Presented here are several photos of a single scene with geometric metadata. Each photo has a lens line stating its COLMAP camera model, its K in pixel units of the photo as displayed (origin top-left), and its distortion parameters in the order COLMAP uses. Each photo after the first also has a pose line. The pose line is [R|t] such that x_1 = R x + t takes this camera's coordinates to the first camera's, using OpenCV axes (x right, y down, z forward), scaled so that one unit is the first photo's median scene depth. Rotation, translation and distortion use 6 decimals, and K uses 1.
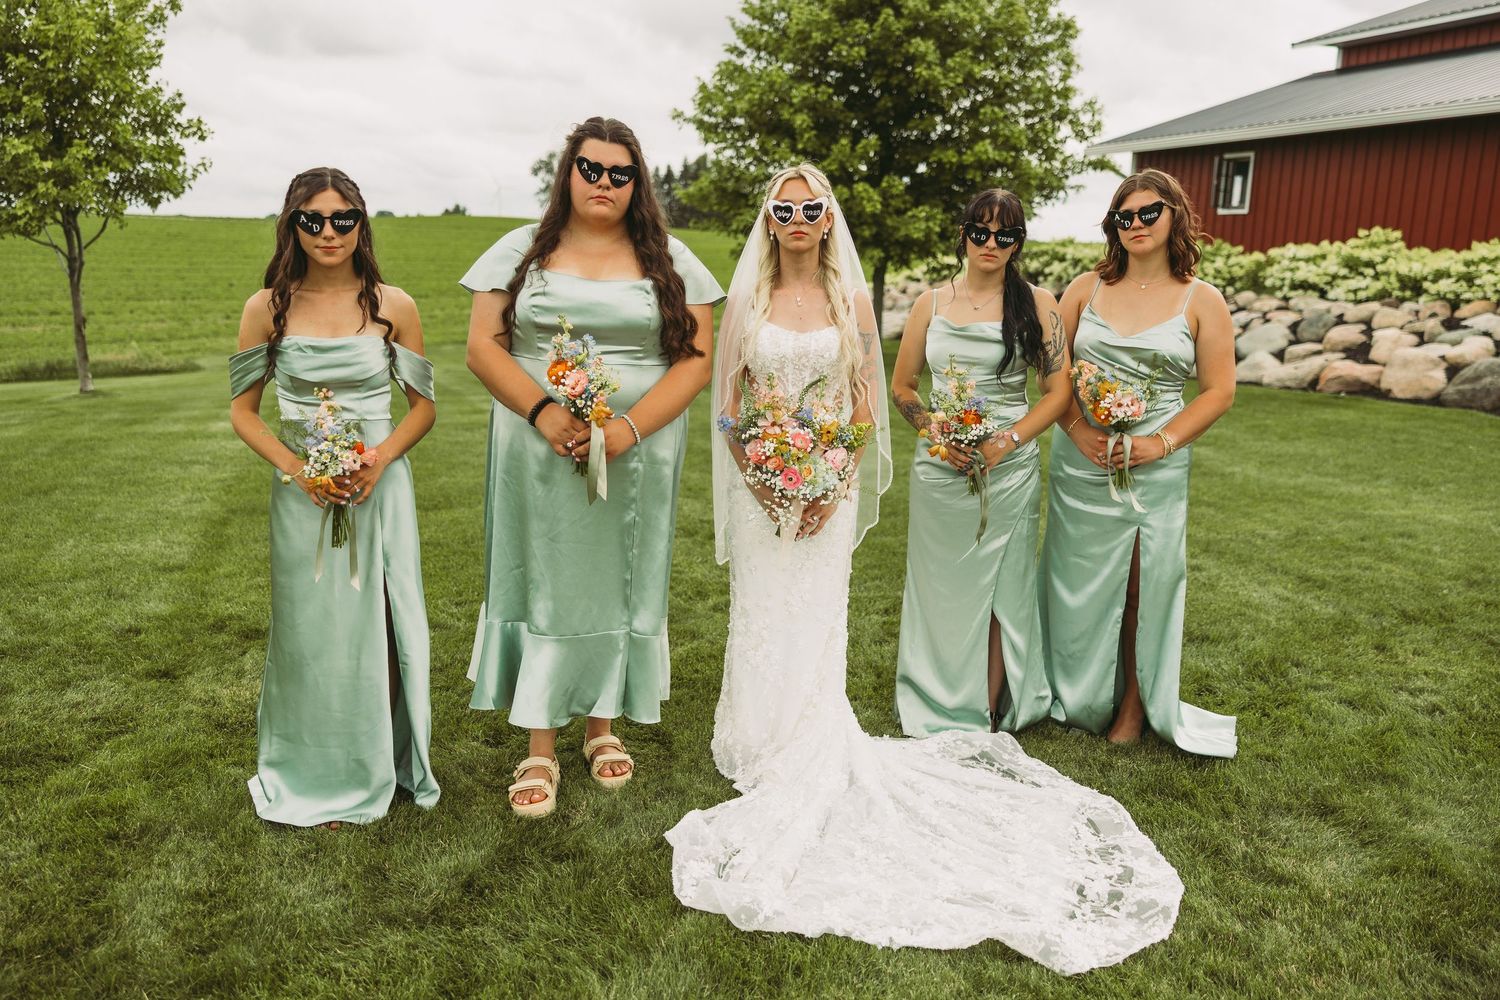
lens RADIAL K [[1213.8, 0, 749.4], [0, 1213.8, 490.2], [0, 0, 1]] dist [-0.005167, 0.032867]
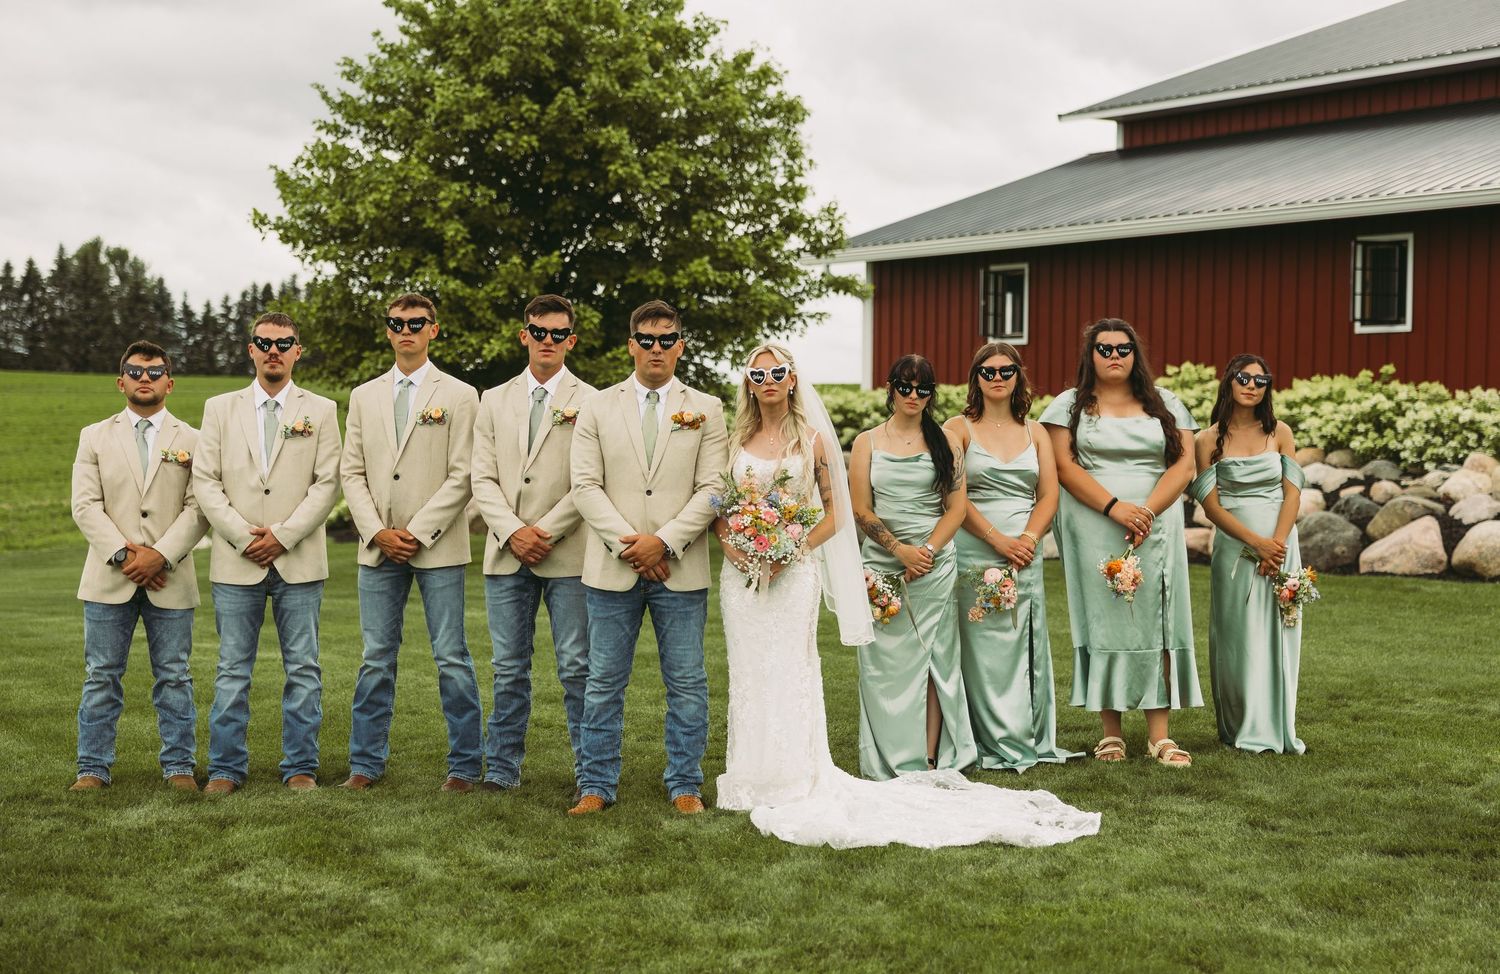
lens RADIAL K [[2161.6, 0, 764.4], [0, 2161.6, 517.5], [0, 0, 1]] dist [0.082791, 0.000000]
pose [[0.963056, -0.034453, 0.267087, -0.130625], [0.071931, 0.988659, -0.131832, 0.050419], [-0.259516, 0.146173, 0.954612, -0.264288]]
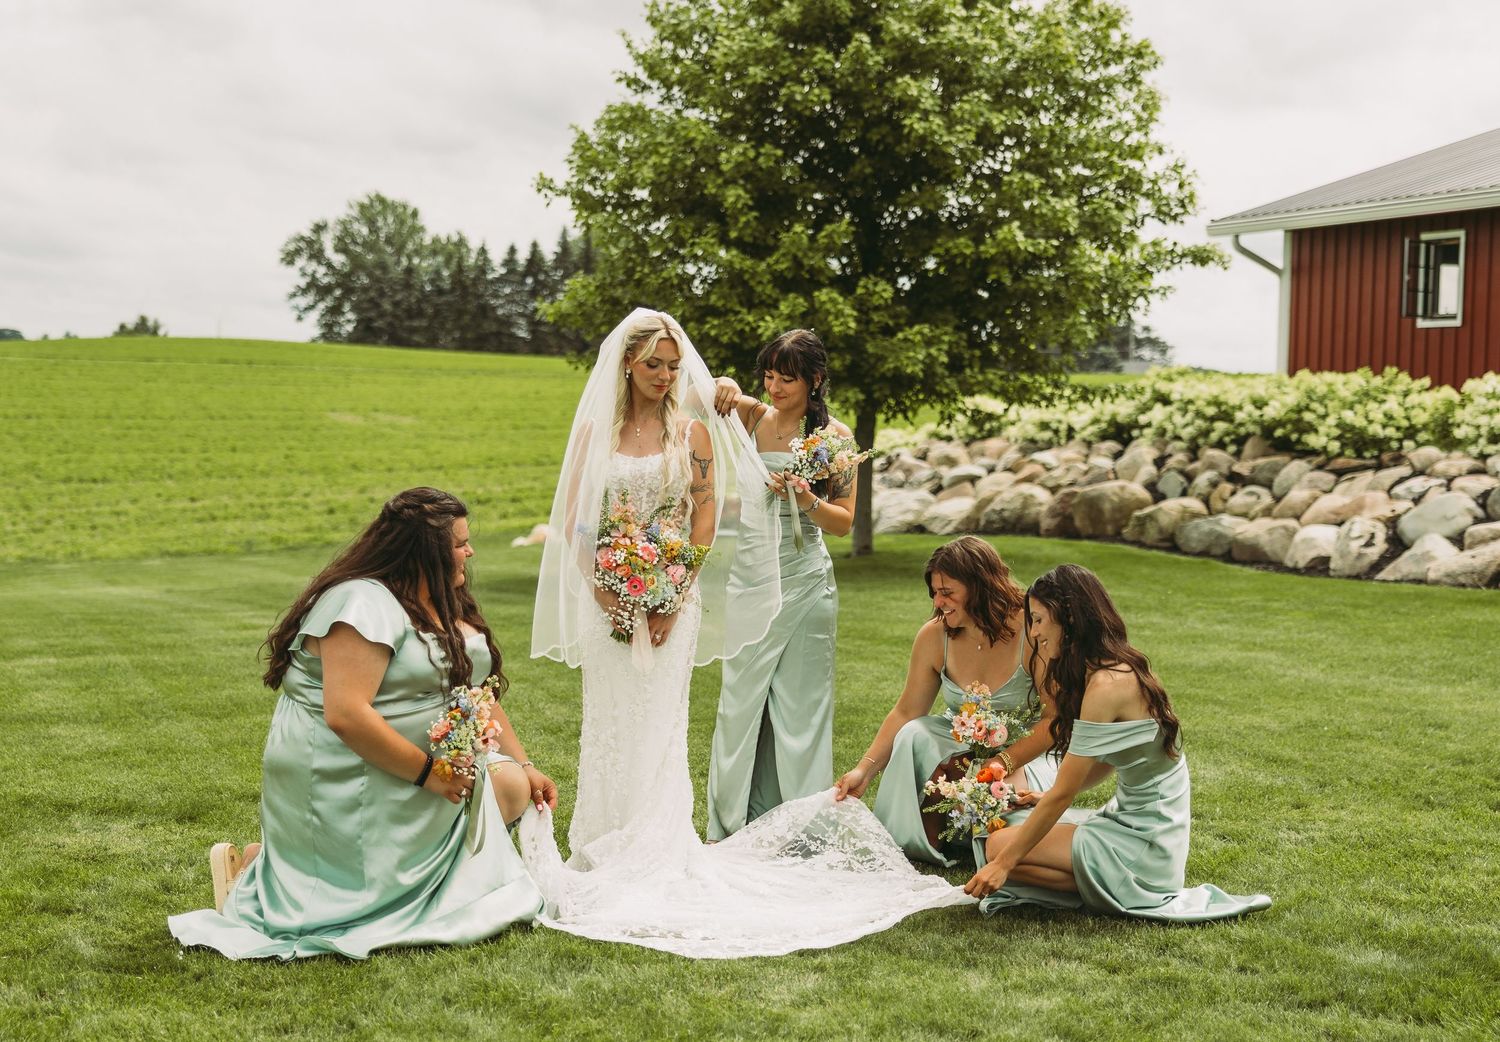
lens RADIAL K [[2308.2, 0, 752.4], [0, 2308.2, 527.4], [0, 0, 1]] dist [0.024282, 0.000000]
pose [[0.999526, -0.012212, 0.028255, 0.015504], [0.015963, 0.990503, -0.136561, 0.042597], [-0.026319, 0.136948, 0.990229, -0.209330]]
